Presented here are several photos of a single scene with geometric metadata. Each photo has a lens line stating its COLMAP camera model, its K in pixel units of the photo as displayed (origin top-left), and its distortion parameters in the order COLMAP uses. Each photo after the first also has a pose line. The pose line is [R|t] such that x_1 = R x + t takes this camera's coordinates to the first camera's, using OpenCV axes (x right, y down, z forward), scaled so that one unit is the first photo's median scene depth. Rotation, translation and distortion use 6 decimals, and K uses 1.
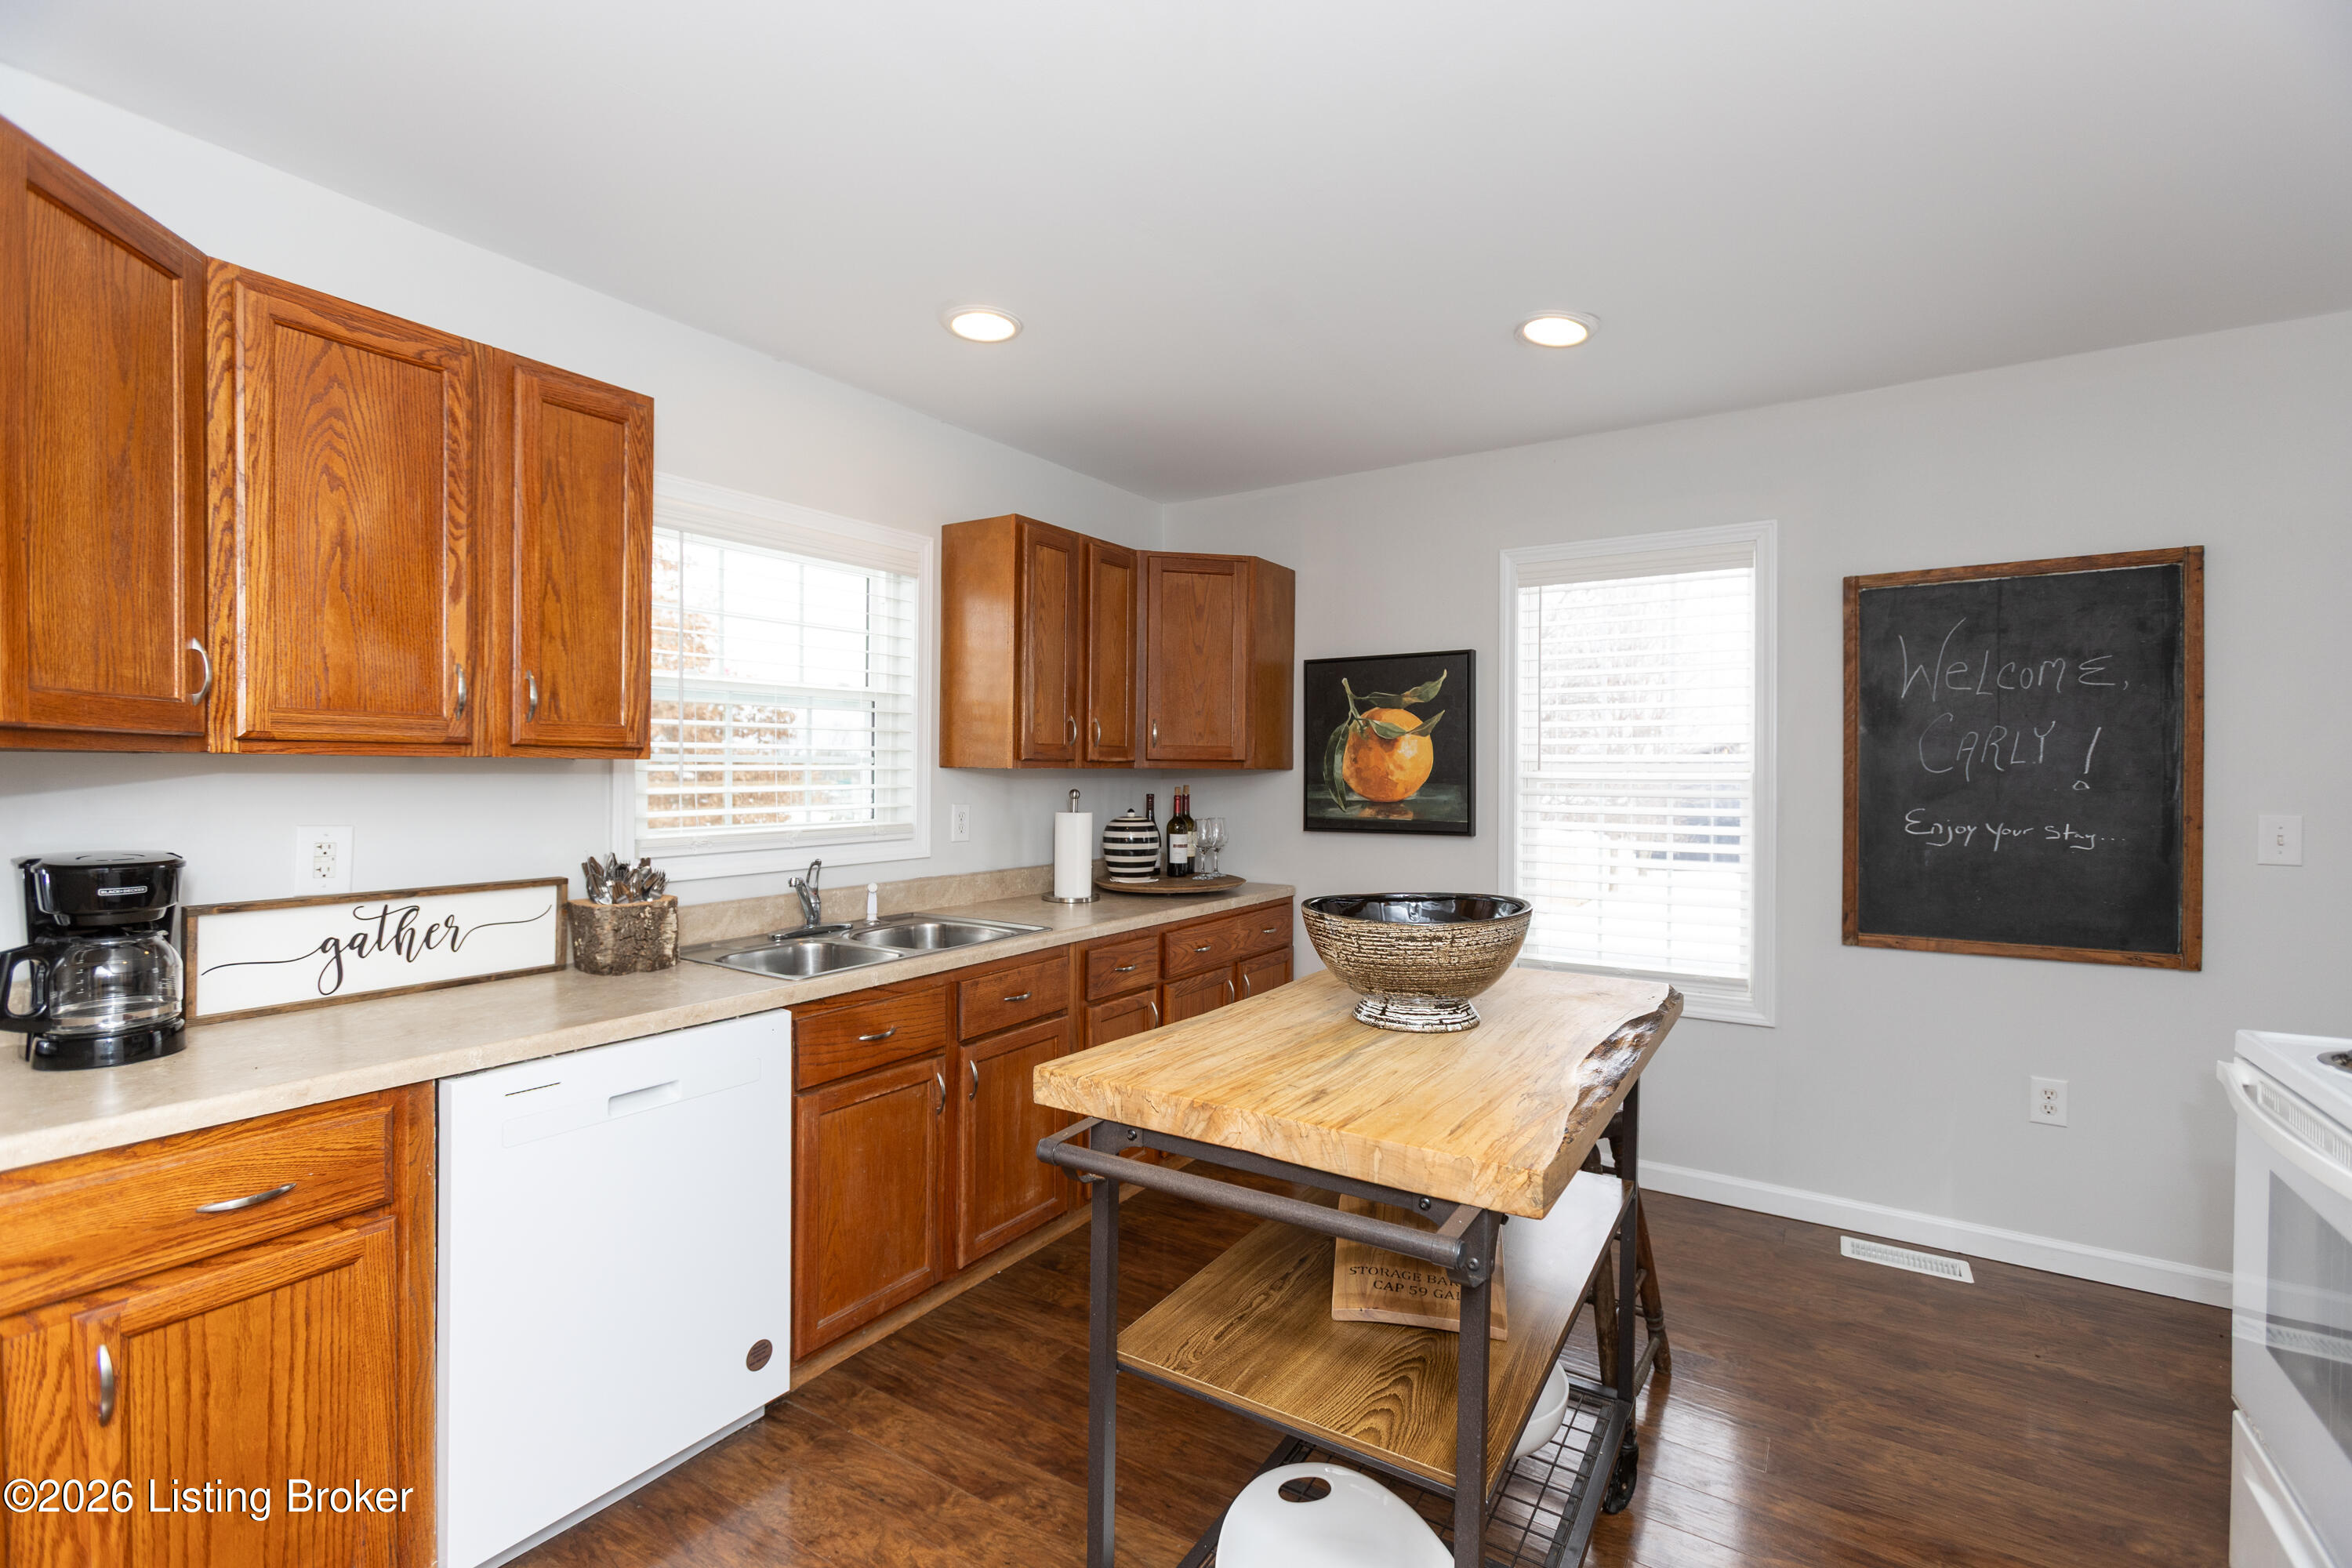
lens RADIAL K [[1055.4, 0, 1193.3], [0, 1055.4, 776.1], [0, 0, 1]] dist [-0.002619, 0.004075]
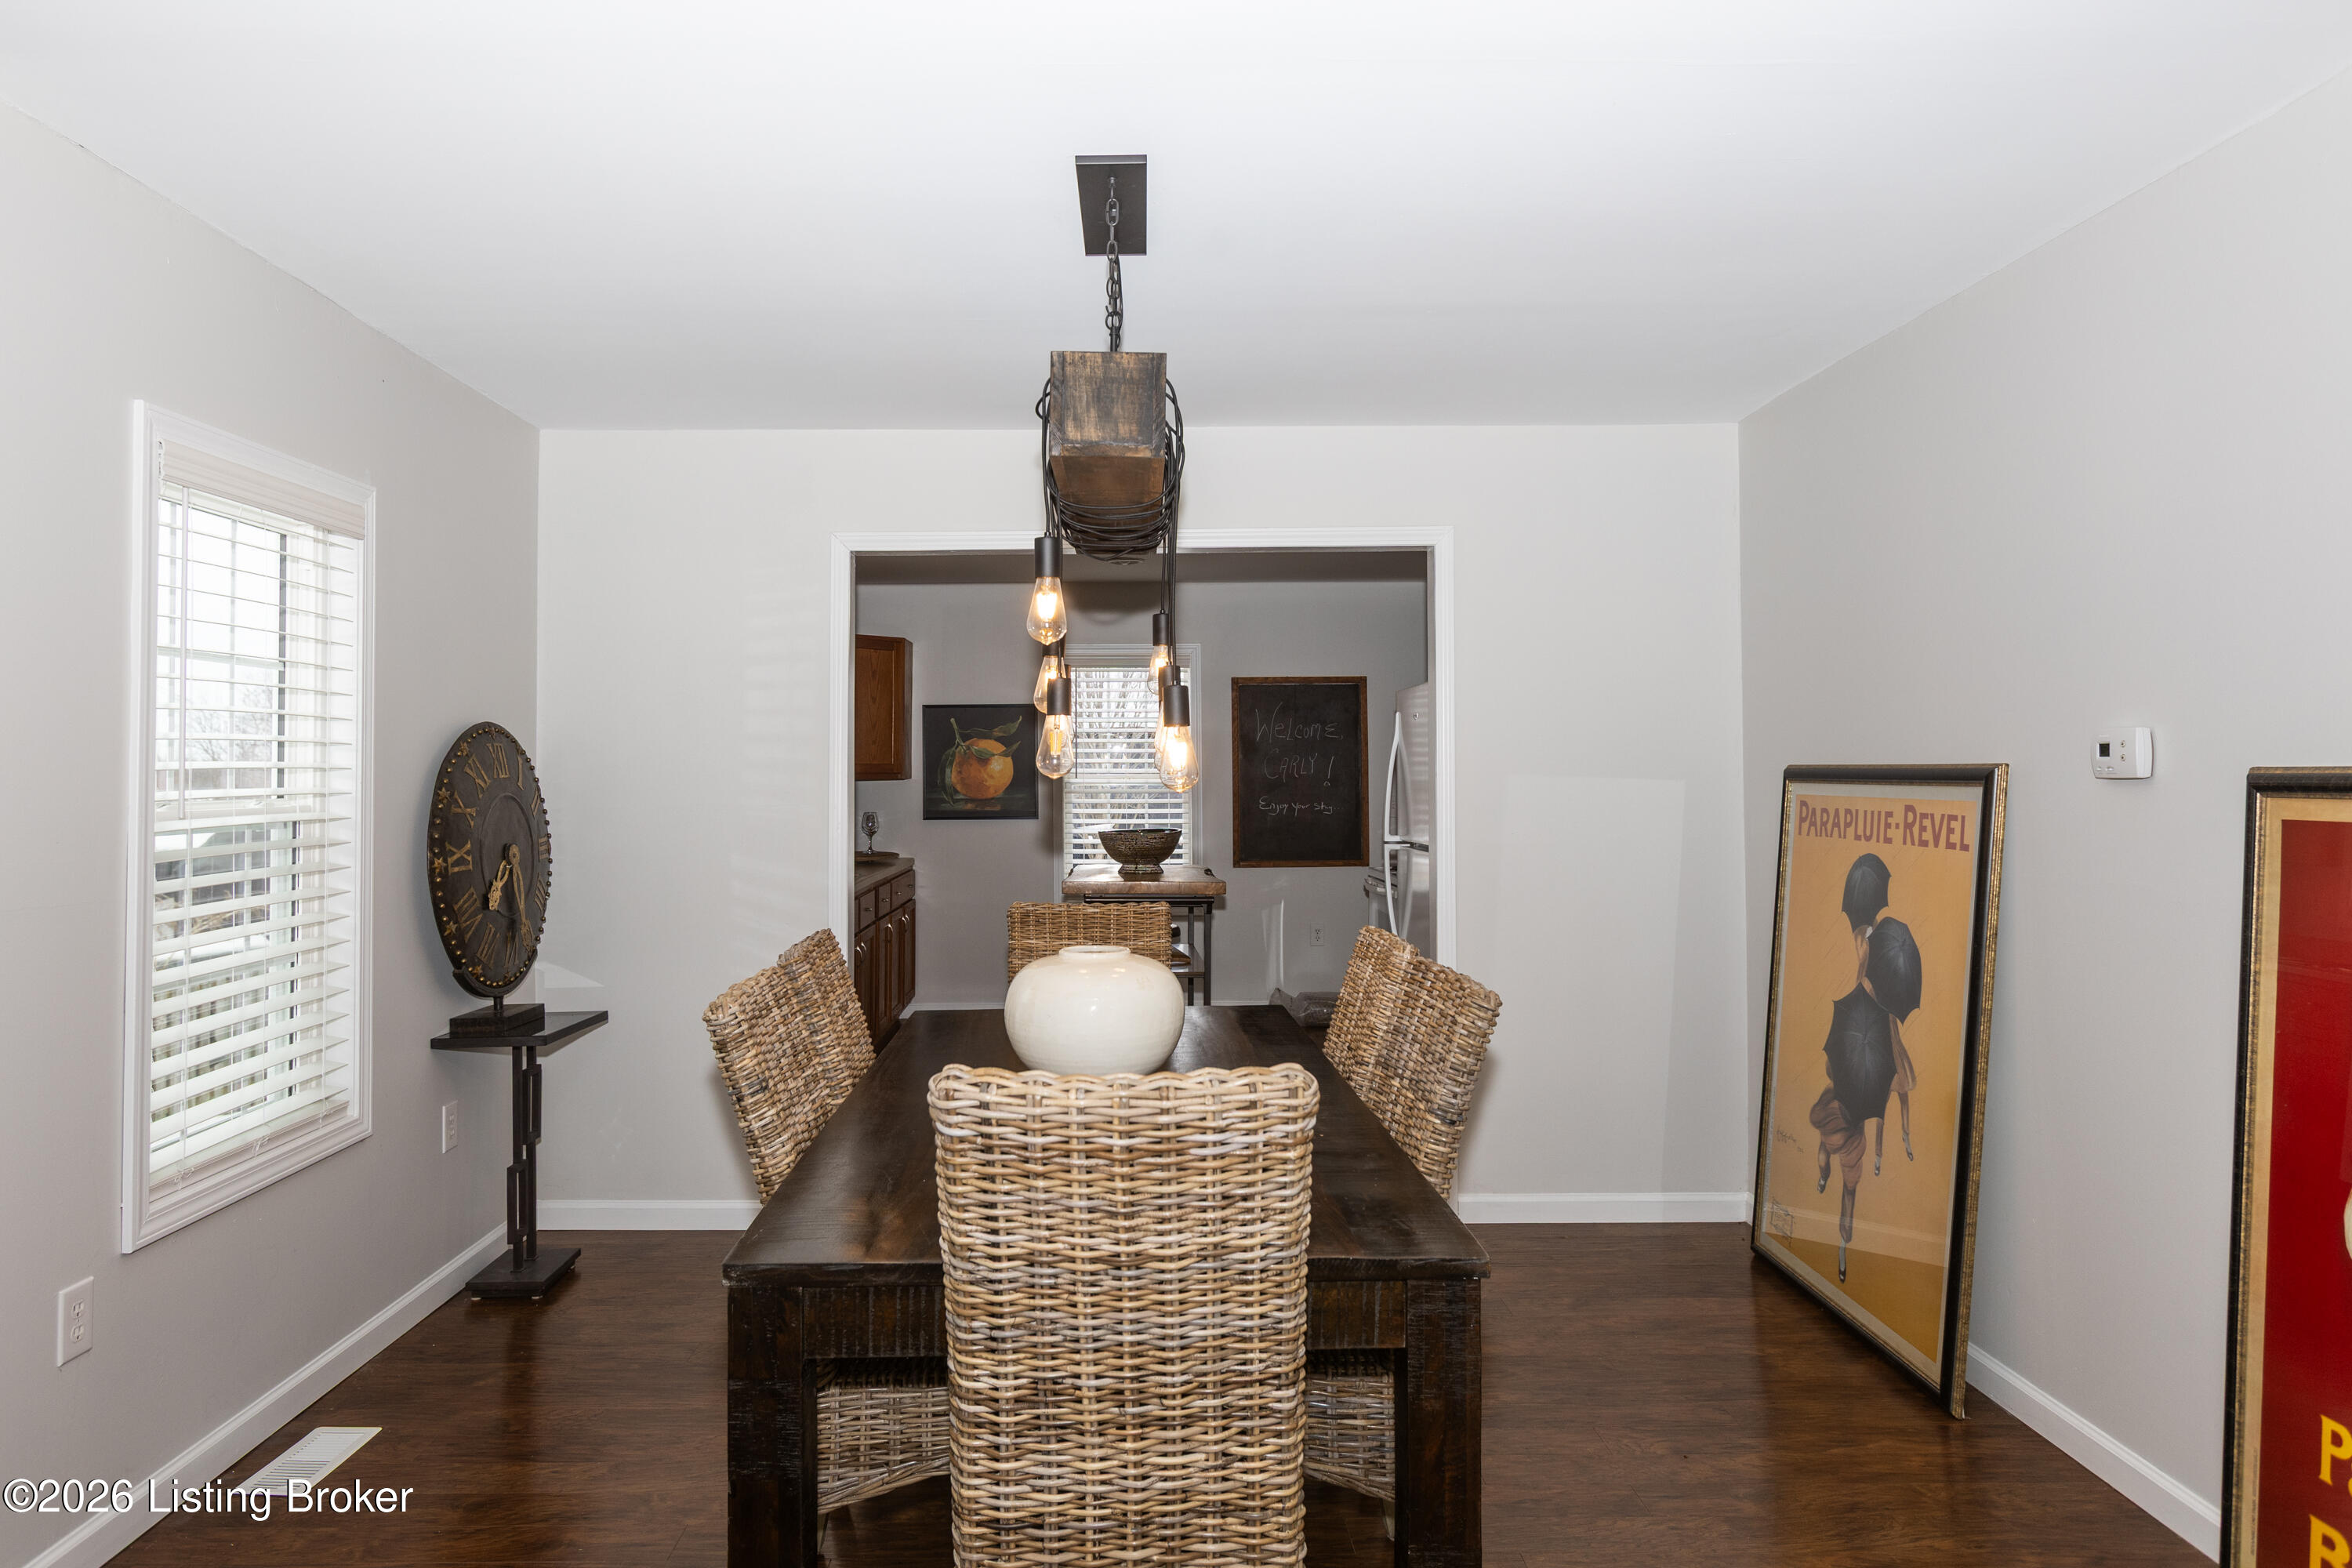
lens RADIAL K [[1486.4, 0, 1137.3], [0, 1486.4, 737.8], [0, 0, 1]] dist [0.011089, 0.001951]
pose [[0.828735, 0.006523, 0.559604, -1.018422], [0.008821, 0.999656, -0.024716, -0.011342], [-0.559572, 0.025419, 0.828392, -1.123178]]
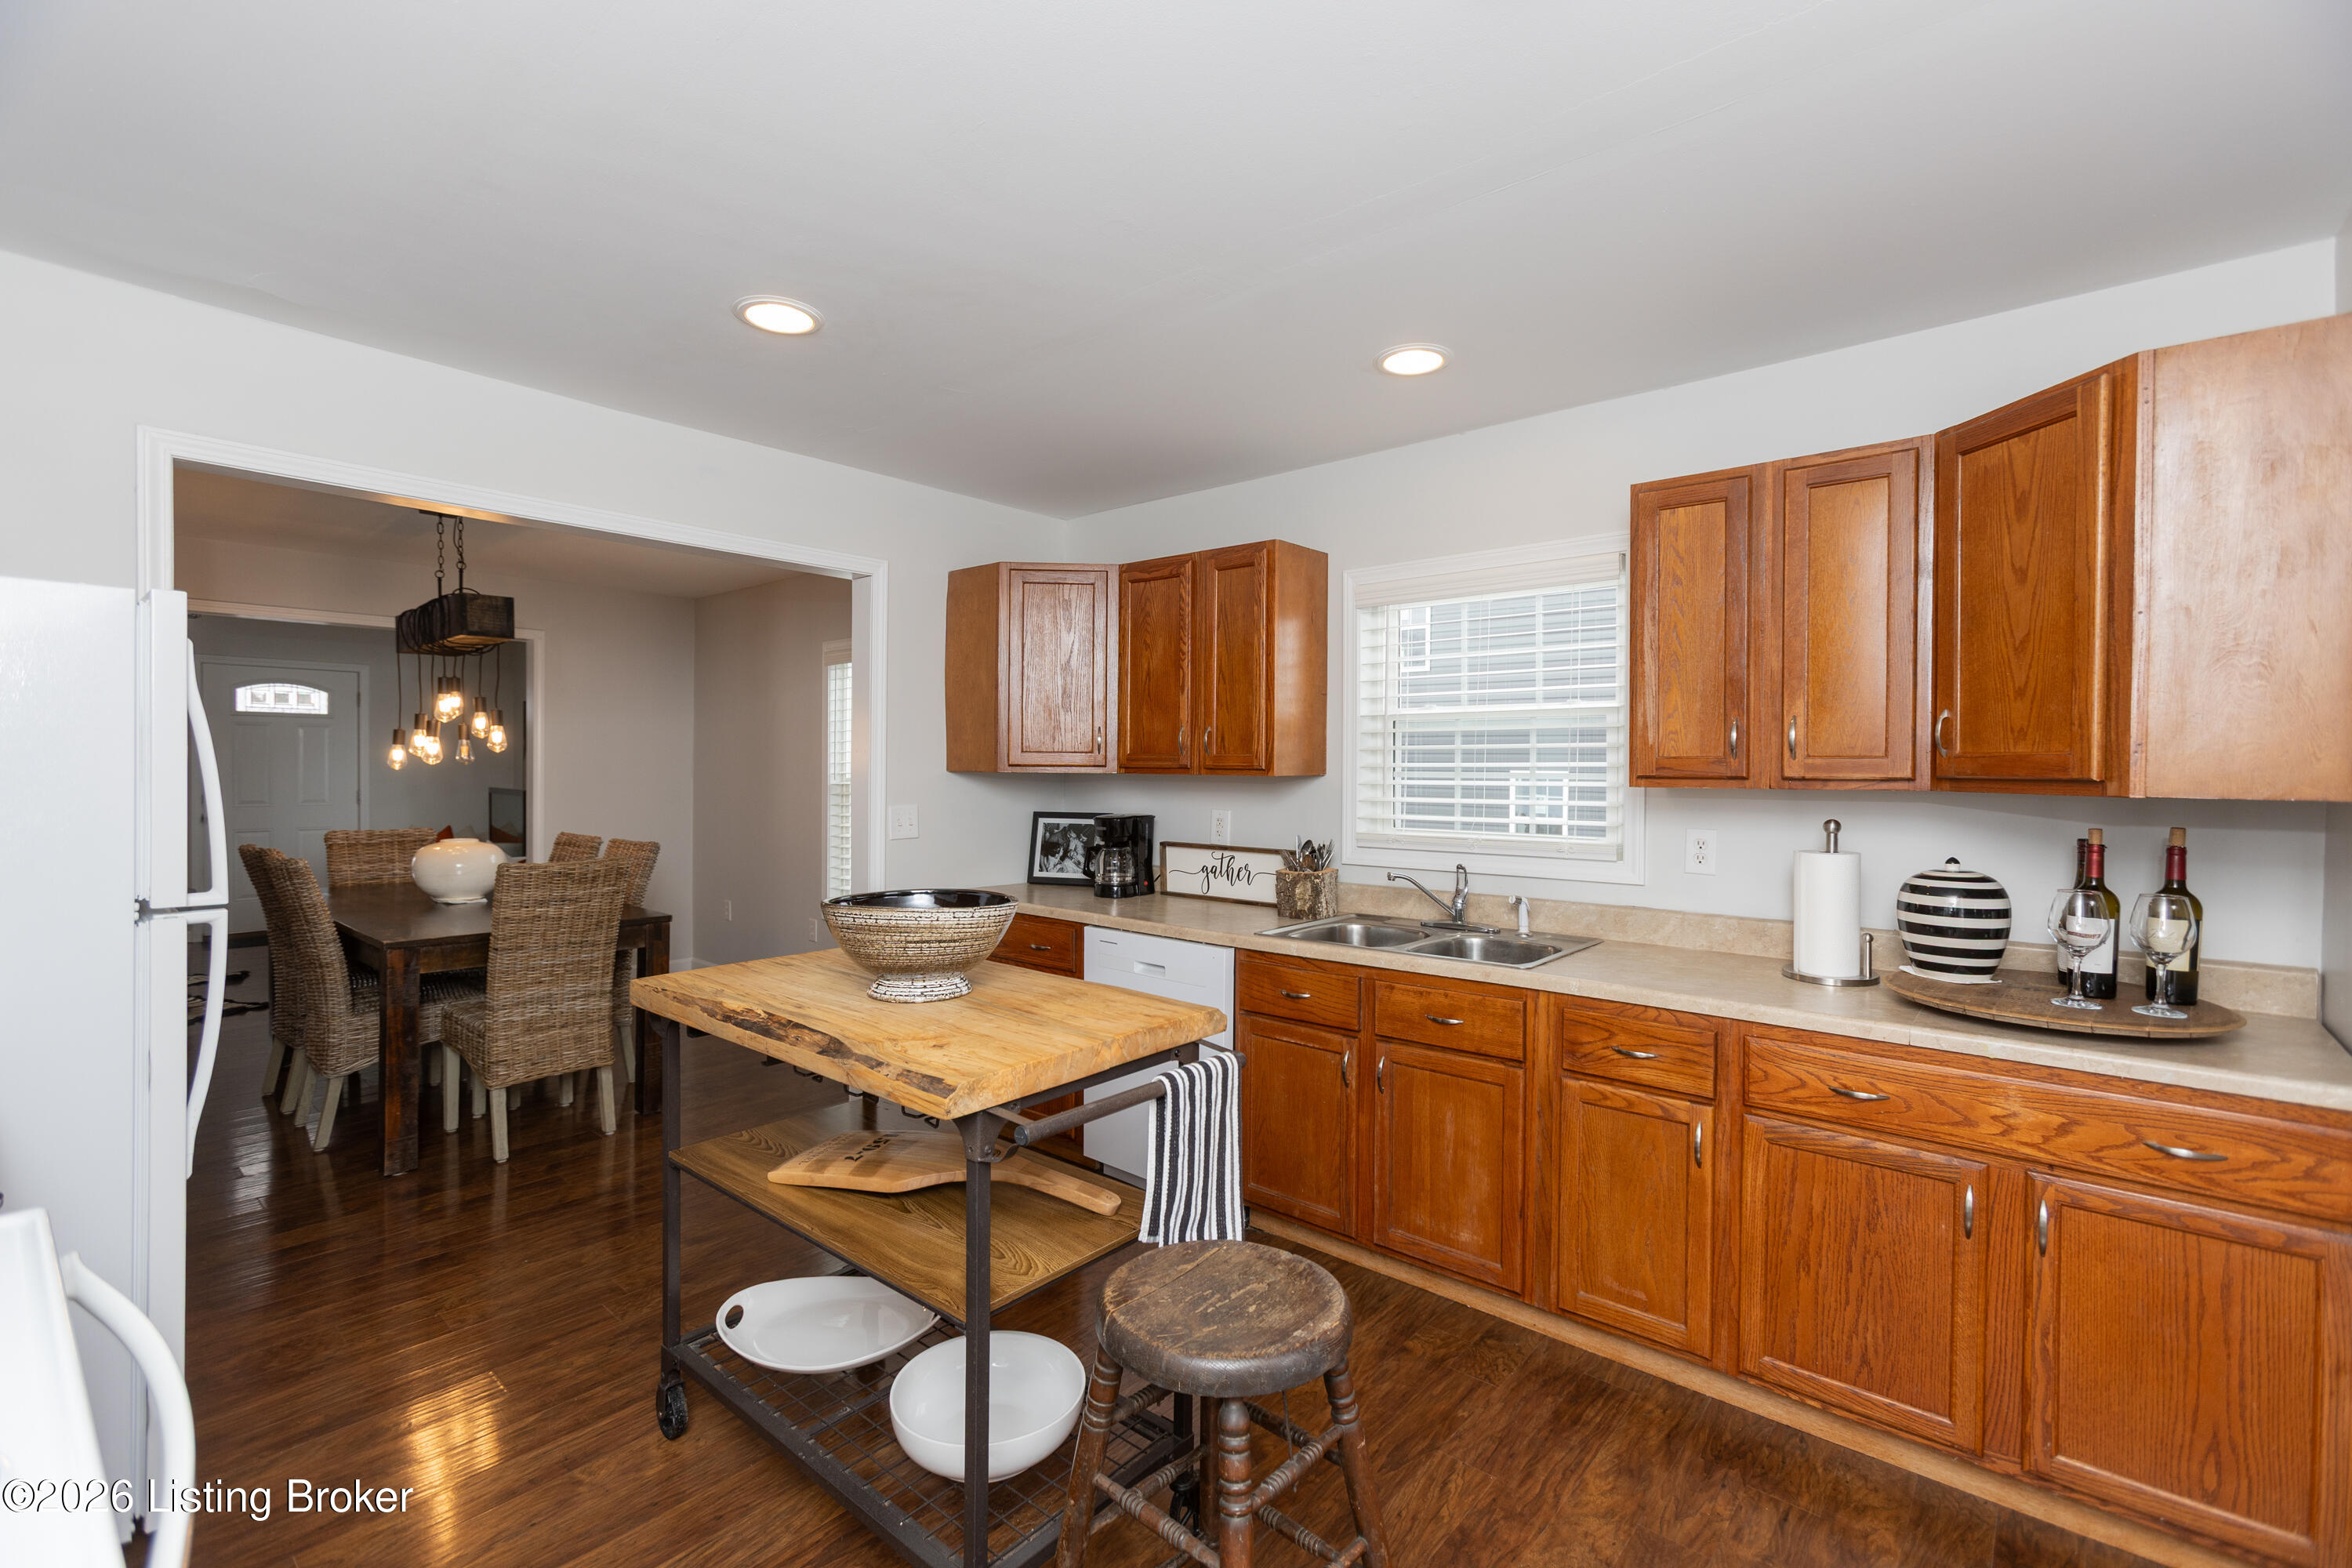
lens RADIAL K [[1055.4, 0, 1168.0], [0, 1055.4, 778.9], [0, 0, 1]] dist [-0.002619, 0.004075]
pose [[-0.150952, 0.007046, -0.988516, 0.710855], [-0.013961, 0.999860, 0.009259, -0.016754], [0.988443, 0.015198, -0.150832, 0.756798]]
